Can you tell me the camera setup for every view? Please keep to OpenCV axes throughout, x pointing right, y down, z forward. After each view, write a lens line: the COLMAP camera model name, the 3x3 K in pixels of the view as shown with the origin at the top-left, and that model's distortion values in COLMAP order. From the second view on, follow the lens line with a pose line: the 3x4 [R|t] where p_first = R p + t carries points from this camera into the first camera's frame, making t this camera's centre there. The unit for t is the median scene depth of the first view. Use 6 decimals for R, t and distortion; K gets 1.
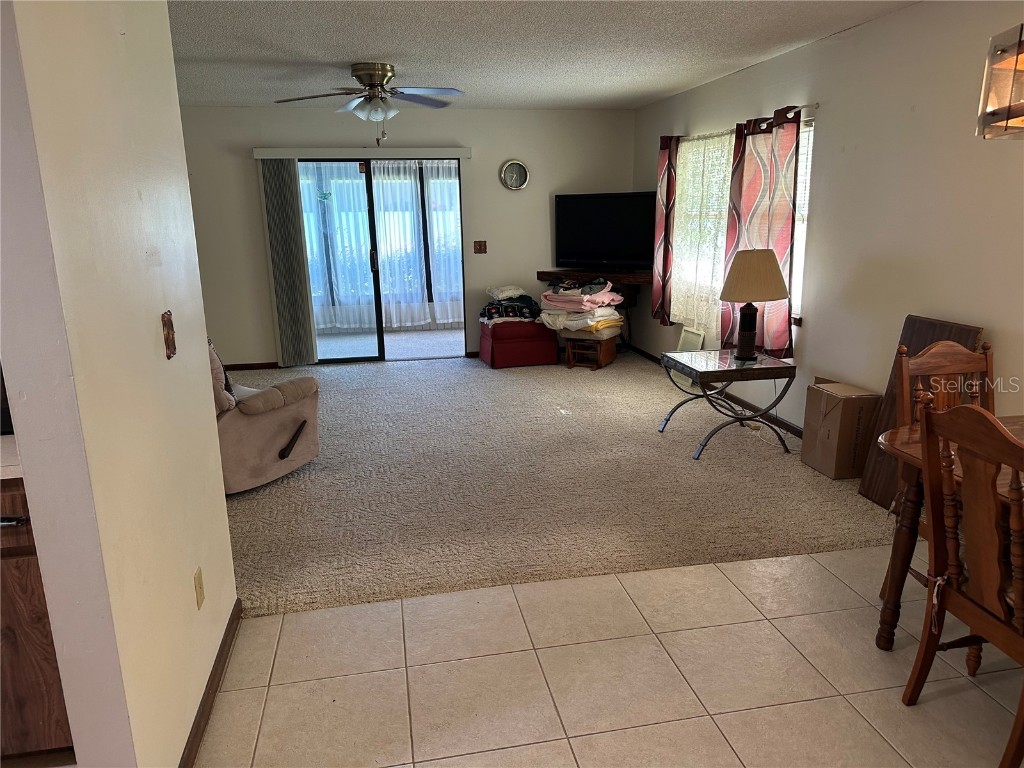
lens RADIAL K [[707.5, 0, 540.0], [0, 707.5, 416.1], [0, 0, 1]] dist [0.024026, -0.020220]
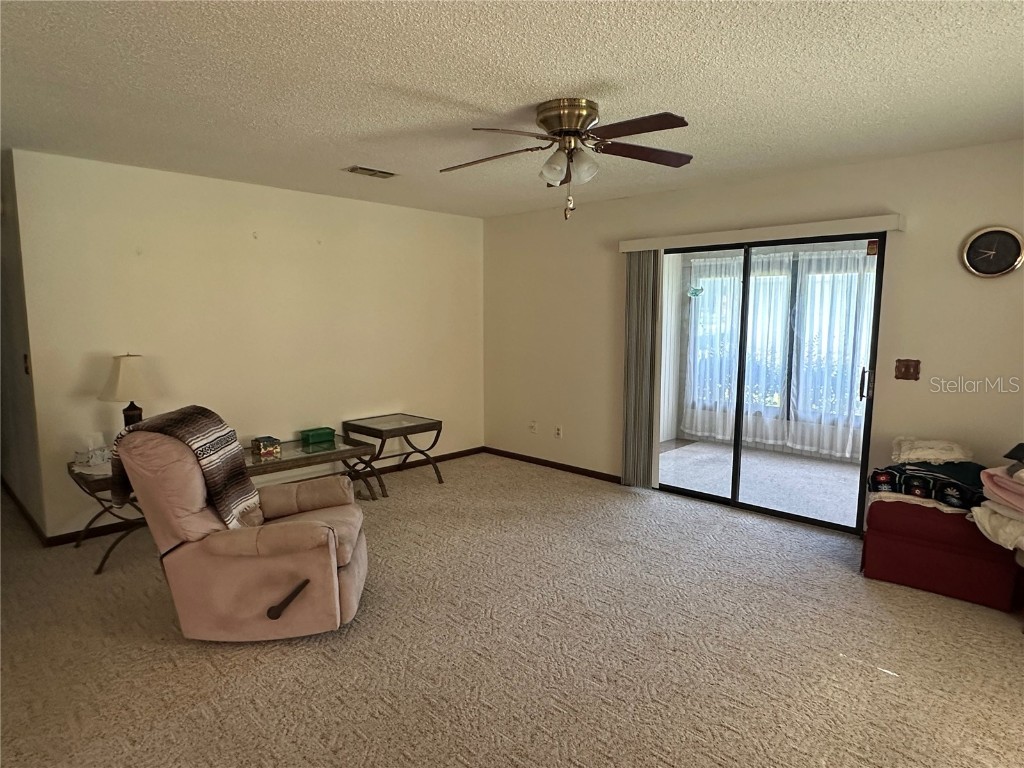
lens RADIAL K [[620.7, 0, 516.7], [0, 620.7, 389.0], [0, 0, 1]] dist [0.020701, 0.002080]
pose [[0.557573, 0.119884, -0.821426, 0.133416], [-0.244549, 0.969327, -0.024528, -0.099152], [0.793290, 0.214555, 0.569787, 0.335921]]
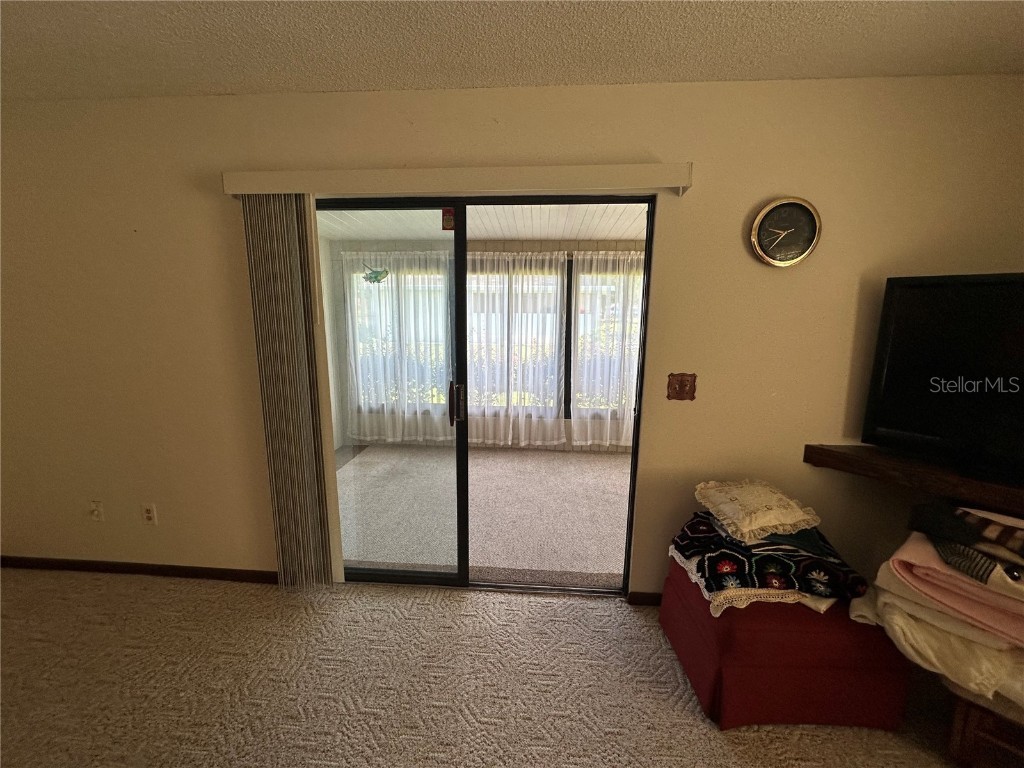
lens RADIAL K [[414.5, 0, 513.9], [0, 414.5, 385.3], [0, 0, 1]] dist [0.008409, -0.000262]
pose [[0.957800, 0.071575, -0.278380, -0.088334], [-0.102566, 0.989848, -0.098388, -0.156883], [0.268512, 0.122789, 0.955418, 0.553300]]
